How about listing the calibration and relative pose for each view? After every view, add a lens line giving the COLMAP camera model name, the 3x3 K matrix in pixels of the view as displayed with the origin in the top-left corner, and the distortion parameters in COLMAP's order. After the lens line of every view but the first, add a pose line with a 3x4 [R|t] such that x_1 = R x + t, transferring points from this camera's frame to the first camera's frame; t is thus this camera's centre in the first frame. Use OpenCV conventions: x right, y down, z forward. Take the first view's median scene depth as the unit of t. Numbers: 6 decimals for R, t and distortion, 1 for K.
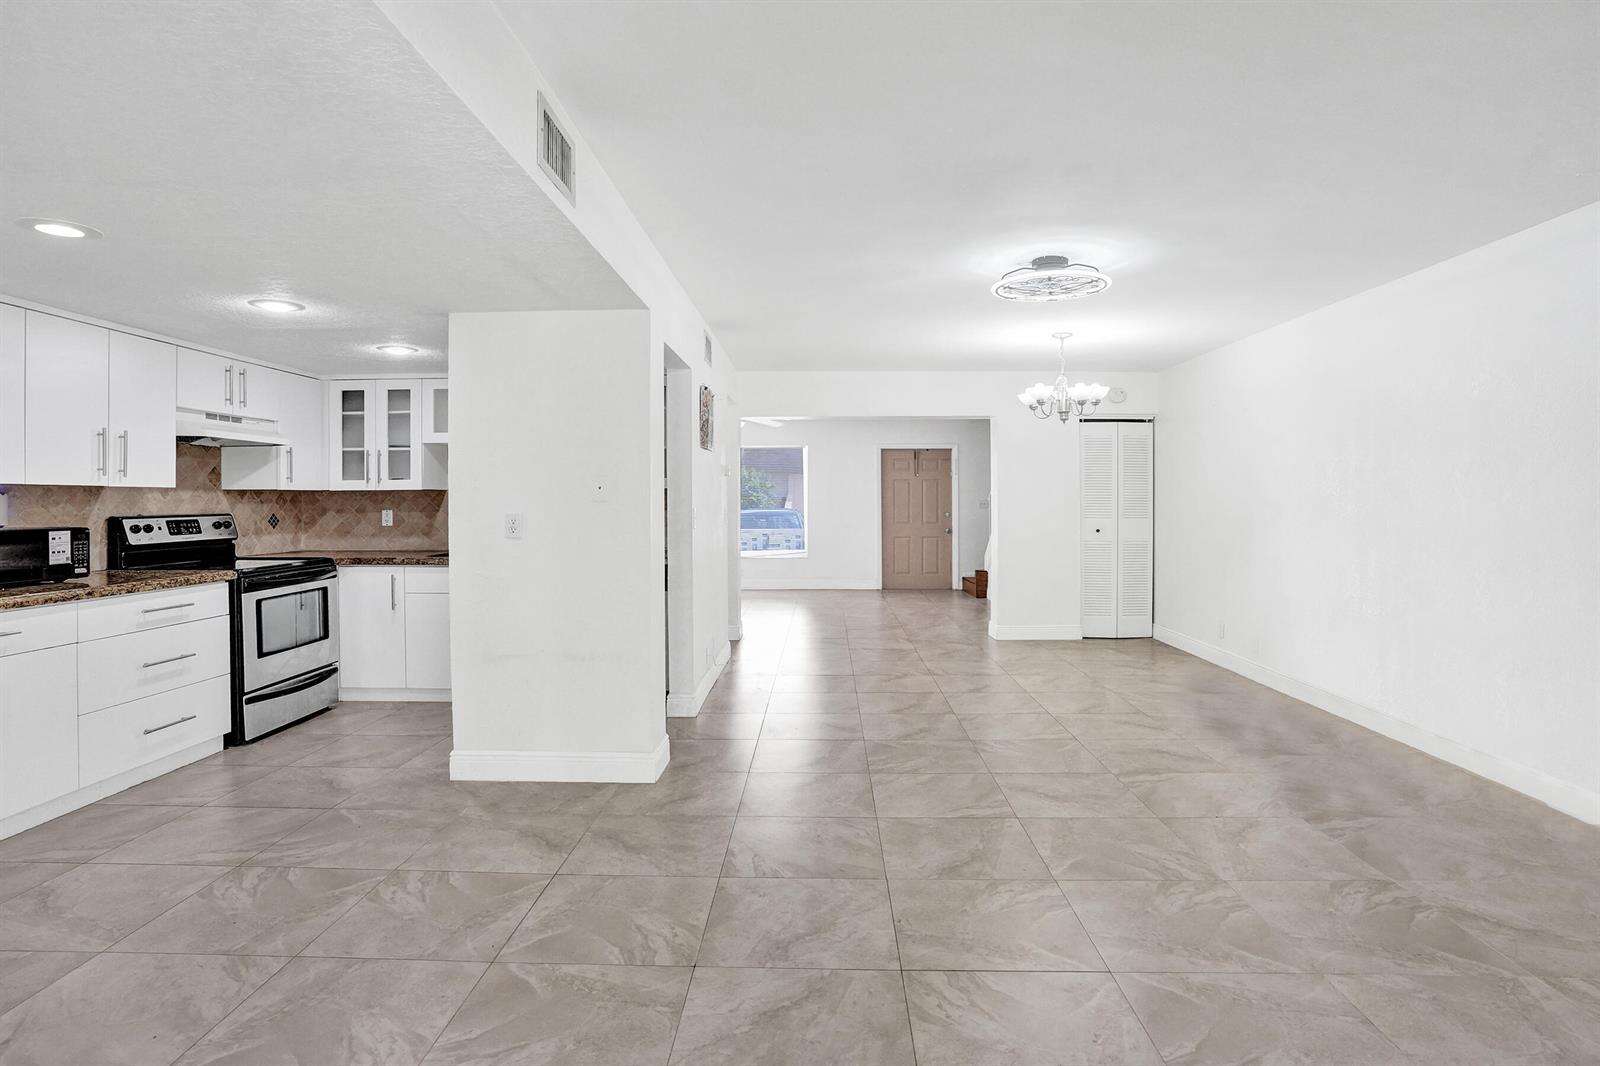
lens RADIAL K [[857.4, 0, 794.1], [0, 857.4, 509.6], [0, 0, 1]] dist [-0.051802, 0.028658]
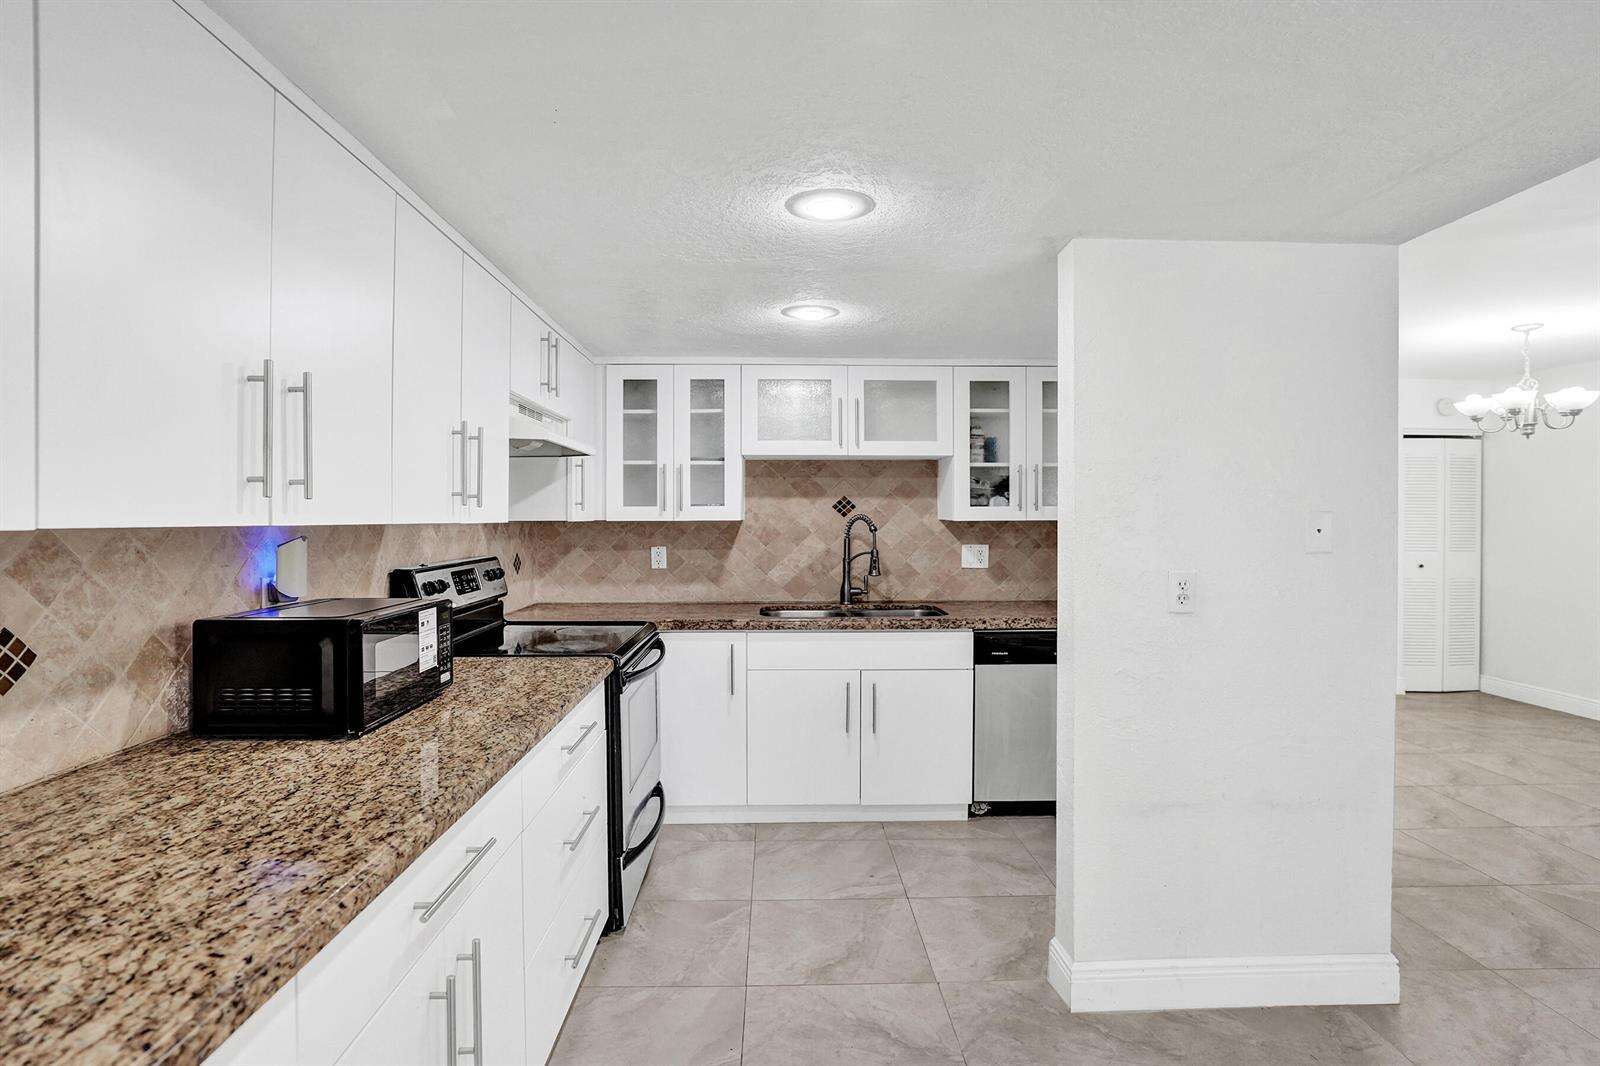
lens RADIAL K [[851.3, 0, 798.3], [0, 851.3, 528.5], [0, 0, 1]] dist [-0.043716, 0.026323]
pose [[0.997880, 0.002596, 0.065031, -0.543655], [-0.002777, 0.999993, 0.002693, -0.023276], [-0.065024, -0.002868, 0.997880, 0.353418]]
